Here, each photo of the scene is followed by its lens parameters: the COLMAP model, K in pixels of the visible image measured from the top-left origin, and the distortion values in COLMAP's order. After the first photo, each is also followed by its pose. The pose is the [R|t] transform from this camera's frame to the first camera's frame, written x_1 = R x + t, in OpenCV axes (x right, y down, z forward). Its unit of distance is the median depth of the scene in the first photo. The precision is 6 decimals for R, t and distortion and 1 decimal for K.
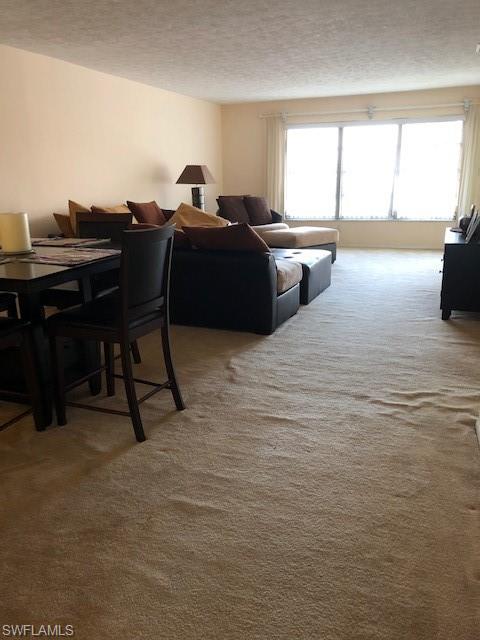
lens RADIAL K [[522.7, 0, 240.9], [0, 522.7, 311.0], [0, 0, 1]] dist [0.121241, -0.179125]
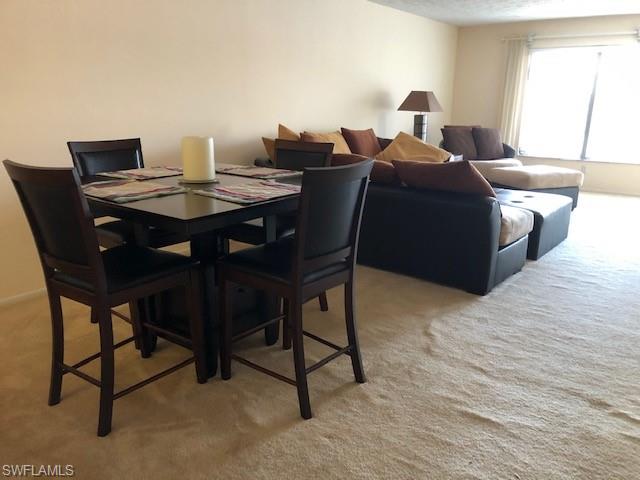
lens RADIAL K [[522.8, 0, 321.2], [0, 522.8, 242.4], [0, 0, 1]] dist [0.000380, -0.001832]
pose [[0.960995, 0.103005, -0.256668, 0.014870], [-0.100228, 0.994677, 0.023913, -0.042711], [0.257765, 0.002745, 0.966204, 0.170117]]
